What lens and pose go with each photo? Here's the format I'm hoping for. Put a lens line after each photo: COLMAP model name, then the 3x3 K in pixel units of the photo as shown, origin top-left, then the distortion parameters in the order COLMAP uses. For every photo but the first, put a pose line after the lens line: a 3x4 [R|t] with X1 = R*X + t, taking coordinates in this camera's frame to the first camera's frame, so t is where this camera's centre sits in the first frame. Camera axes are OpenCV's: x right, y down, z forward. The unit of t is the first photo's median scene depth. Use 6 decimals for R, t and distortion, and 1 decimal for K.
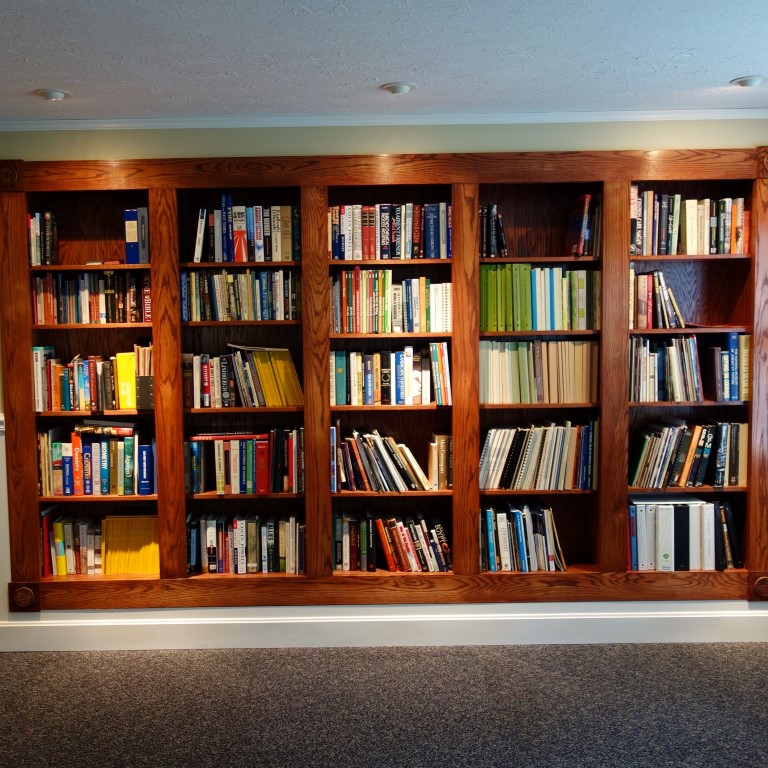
lens RADIAL K [[908.7, 0, 318.0], [0, 908.7, 385.7], [0, 0, 1]] dist [0.009132, -0.009072]
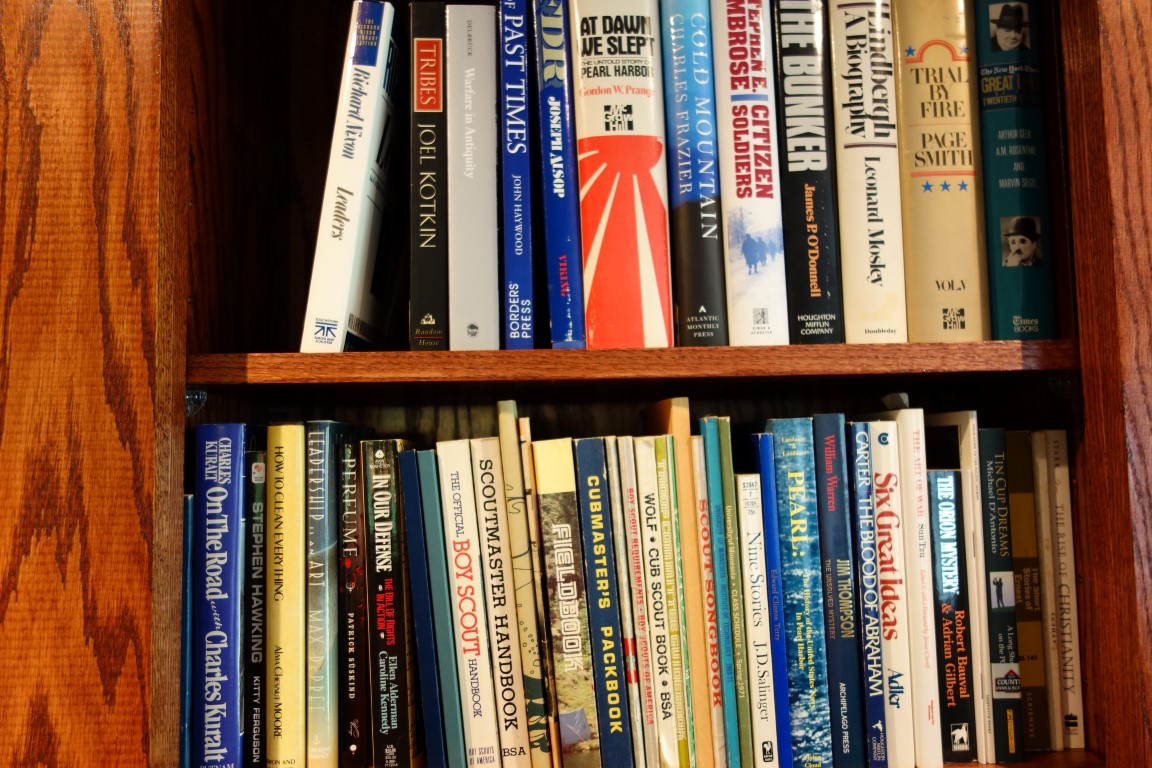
lens RADIAL K [[910.1, 0, 572.9], [0, 910.1, 387.4], [0, 0, 1]] dist [0.006788, -0.003762]
pose [[0.999977, -0.003403, 0.005864, -0.093413], [0.004230, 0.989065, -0.147421, -0.108084], [-0.005298, 0.147442, 0.989056, 0.850743]]
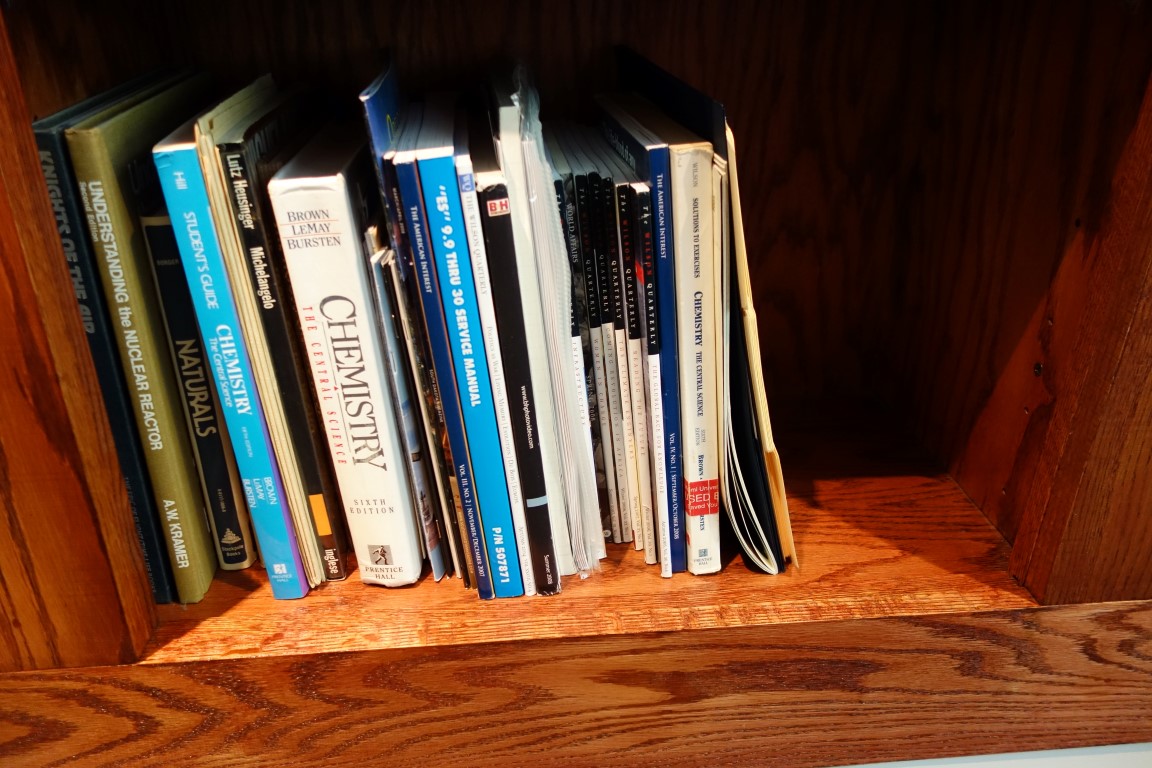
lens RADIAL K [[910.1, 0, 572.9], [0, 910.1, 387.4], [0, 0, 1]] dist [0.006788, -0.003762]
pose [[0.993096, -0.026240, 0.114332, 0.223229], [-0.021075, 0.918888, 0.393956, 0.120474], [-0.115395, -0.393645, 0.911991, 0.888979]]
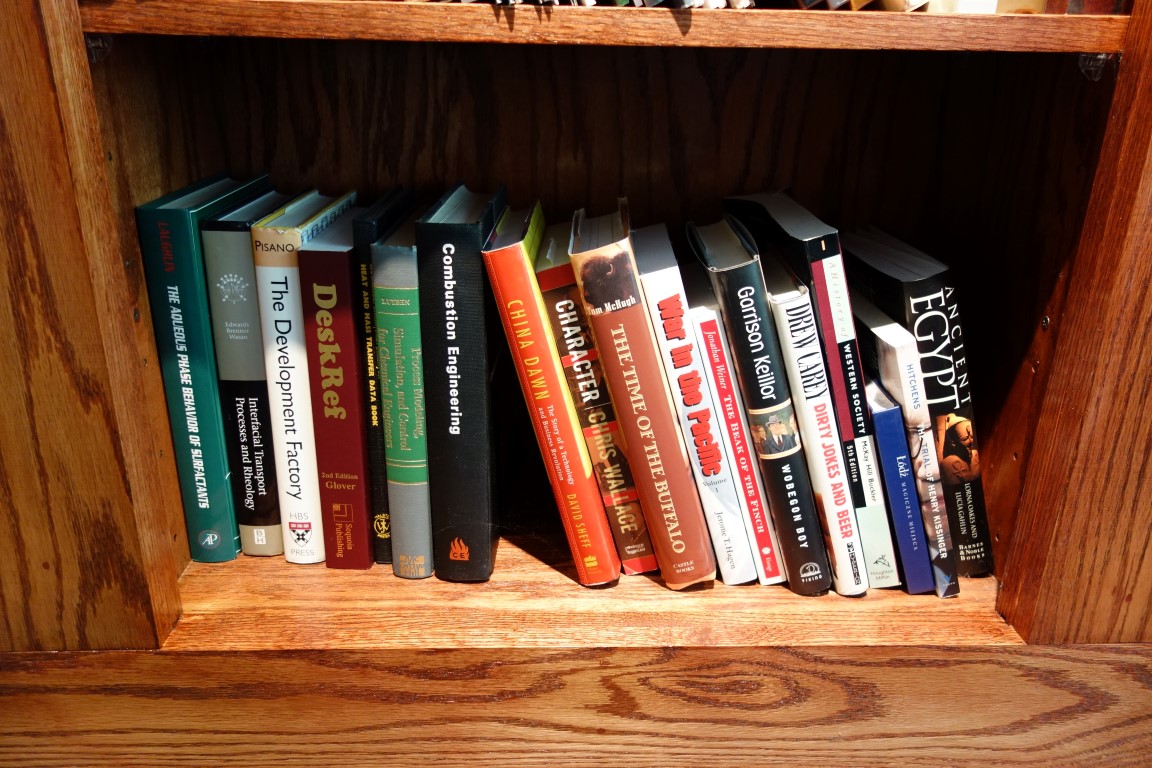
lens RADIAL K [[910.1, 0, 572.9], [0, 910.1, 387.4], [0, 0, 1]] dist [0.006788, -0.003762]
pose [[0.998669, 0.015368, 0.049227, 0.070940], [-0.029298, 0.954632, 0.296343, 0.128801], [-0.042439, -0.297391, 0.953812, 0.875539]]
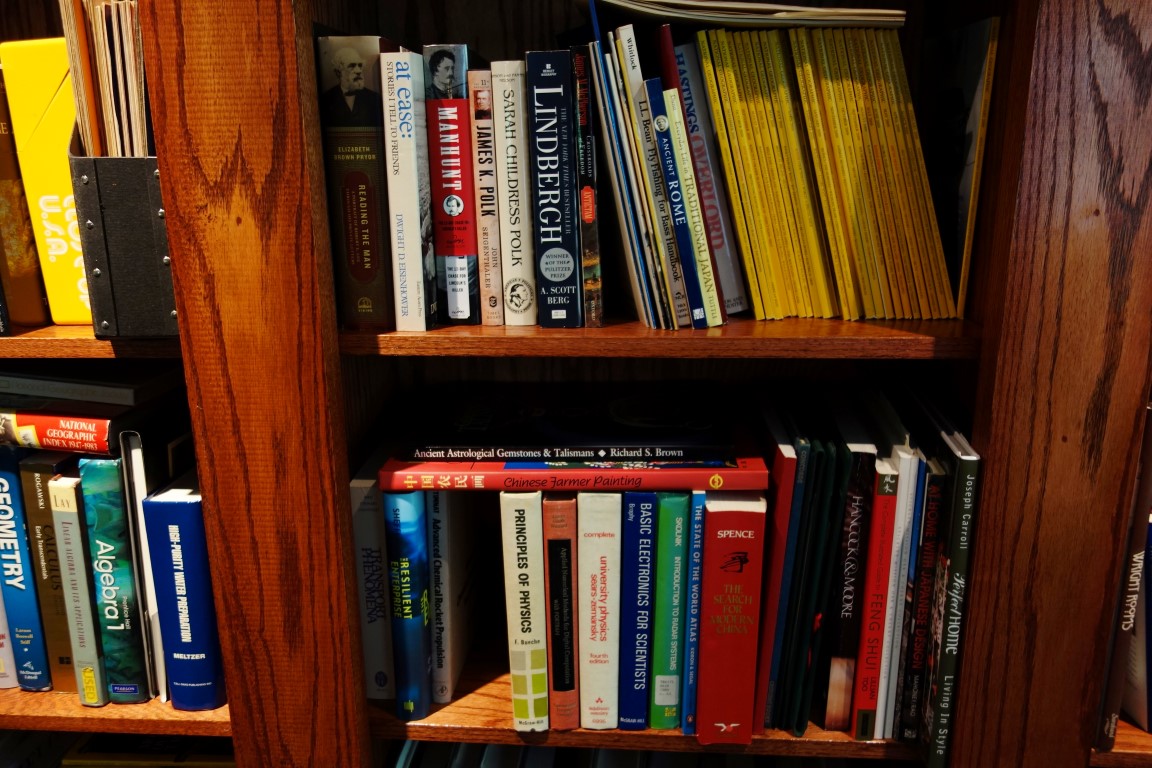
lens RADIAL K [[910.1, 0, 572.9], [0, 910.1, 387.4], [0, 0, 1]] dist [0.006788, -0.003762]
pose [[0.997627, 0.021067, -0.065554, -0.084804], [-0.008080, 0.981285, 0.192389, -0.001377], [0.068381, -0.191403, 0.979127, 0.807331]]
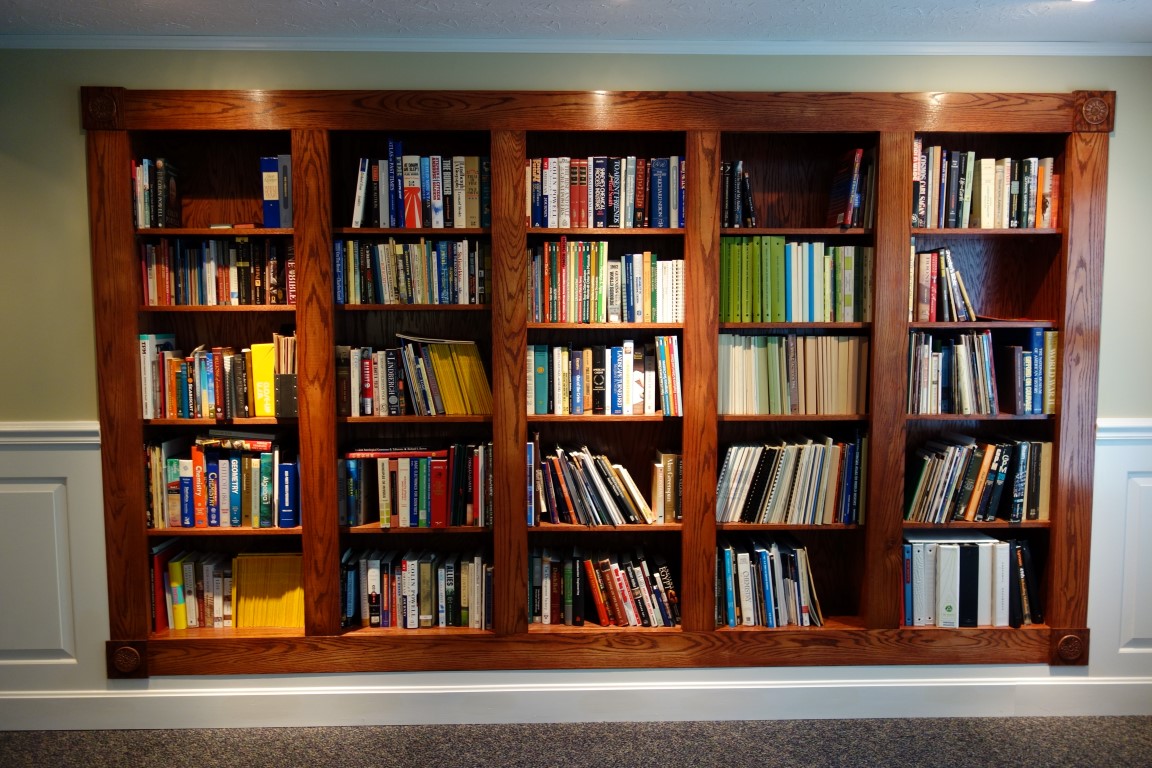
lens RADIAL K [[910.1, 0, 572.9], [0, 910.1, 387.4], [0, 0, 1]] dist [0.006788, -0.003762]
pose [[0.999359, 0.010847, 0.034102, 0.025635], [-0.011178, 0.999892, 0.009543, -0.009516], [-0.033995, -0.009918, 0.999373, 0.217968]]
